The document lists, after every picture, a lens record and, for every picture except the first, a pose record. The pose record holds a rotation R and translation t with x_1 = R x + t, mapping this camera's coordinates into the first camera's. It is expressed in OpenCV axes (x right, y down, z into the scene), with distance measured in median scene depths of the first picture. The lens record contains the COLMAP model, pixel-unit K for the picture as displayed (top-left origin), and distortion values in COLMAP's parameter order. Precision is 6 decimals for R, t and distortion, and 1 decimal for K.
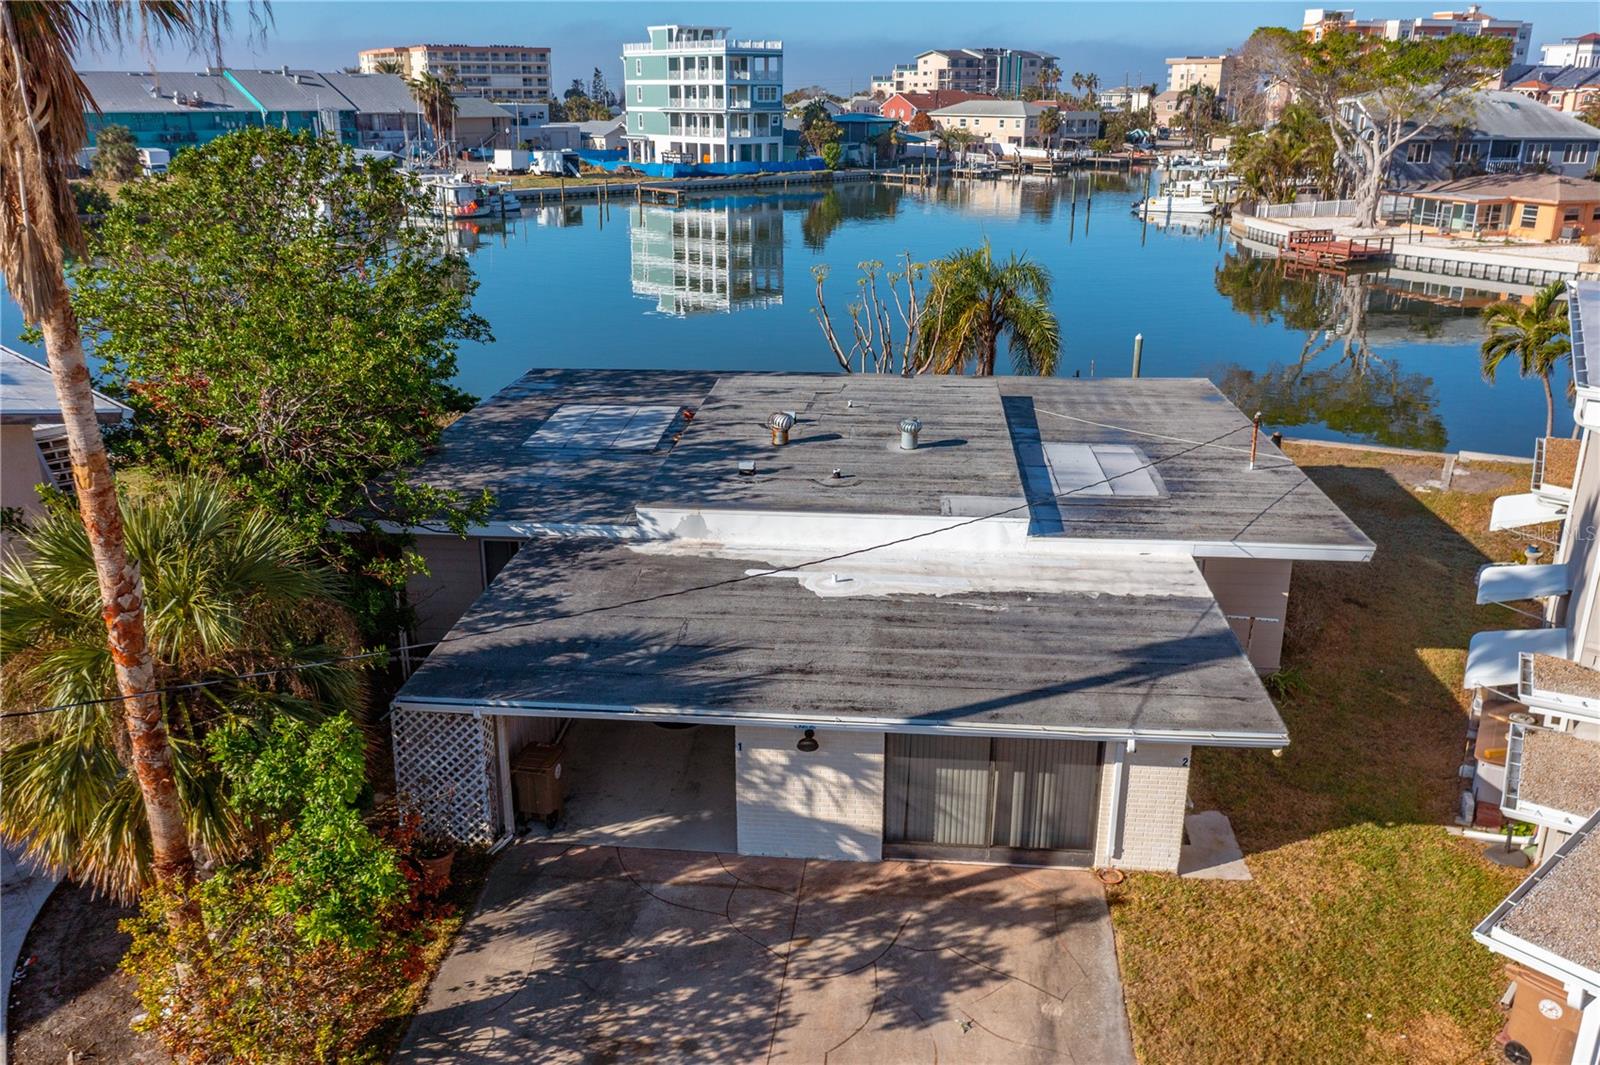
lens RADIAL K [[1270.1, 0, 800.0], [0, 1270.1, 532.5], [0, 0, 1]] dist [0.005423, -0.003266]
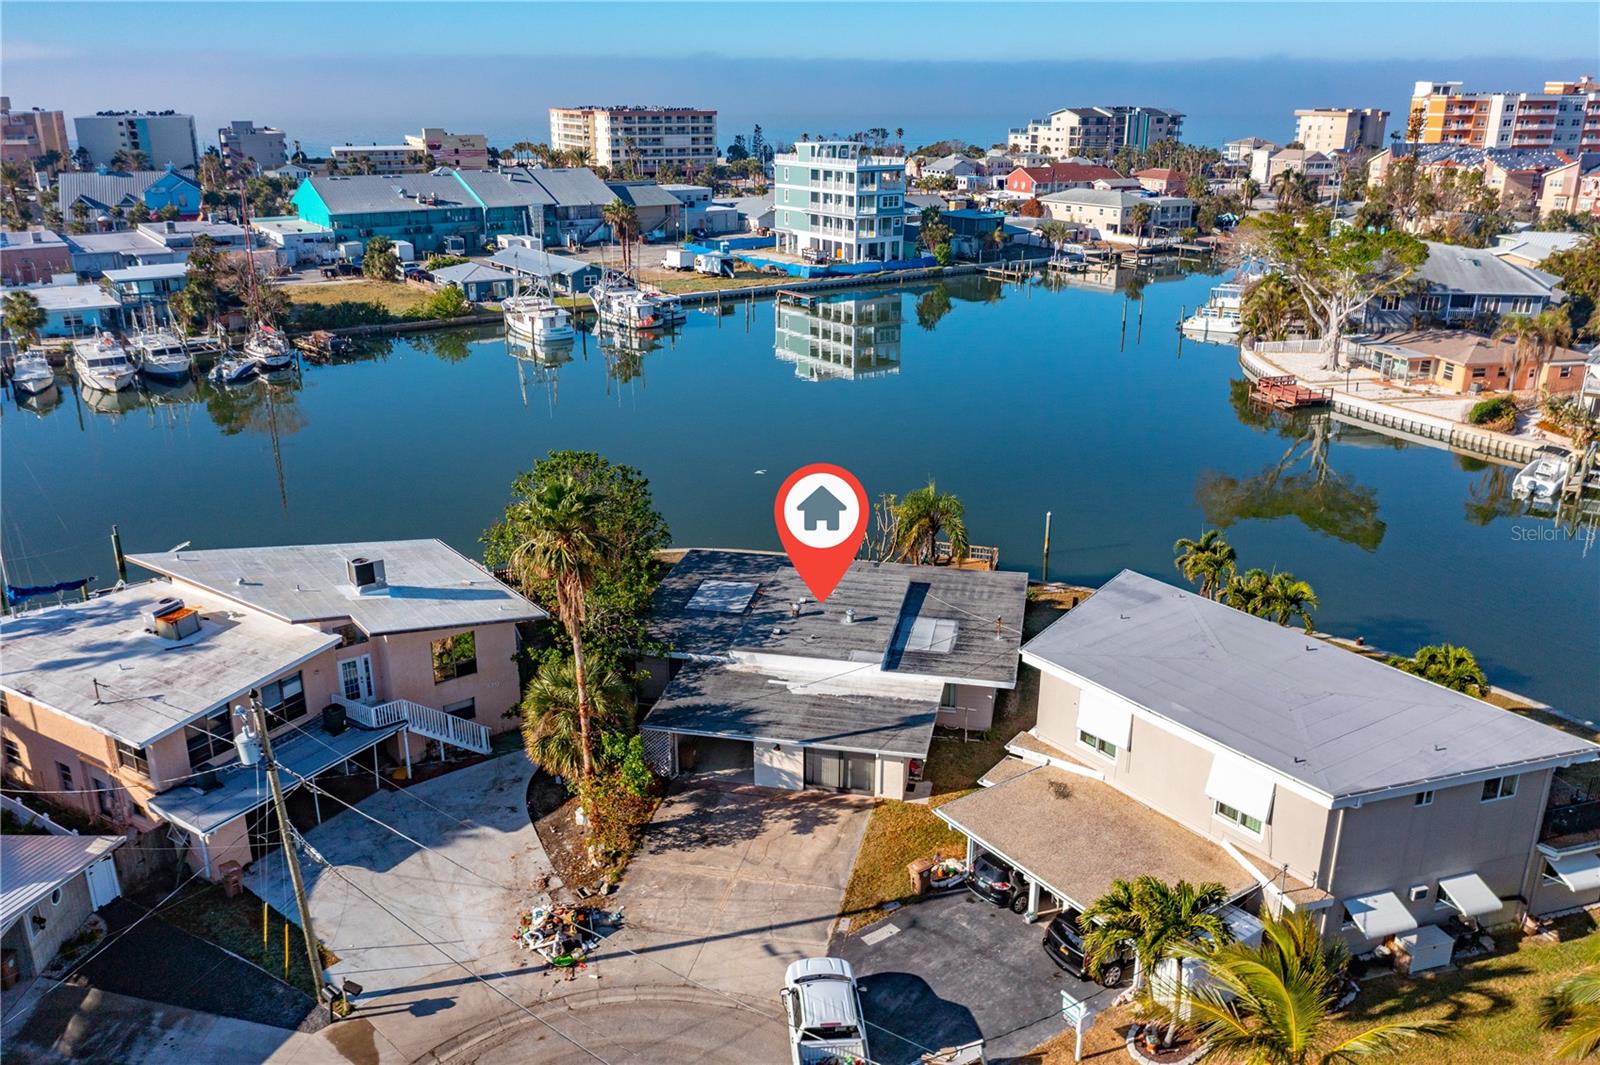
lens RADIAL K [[1270.1, 0, 800.0], [0, 1270.1, 532.5], [0, 0, 1]] dist [0.005423, -0.003266]
pose [[0.992539, 0.037574, -0.115992, 0.039914], [-0.037048, 0.999291, 0.006693, -0.037626], [0.116161, -0.002345, 0.993228, -0.203712]]
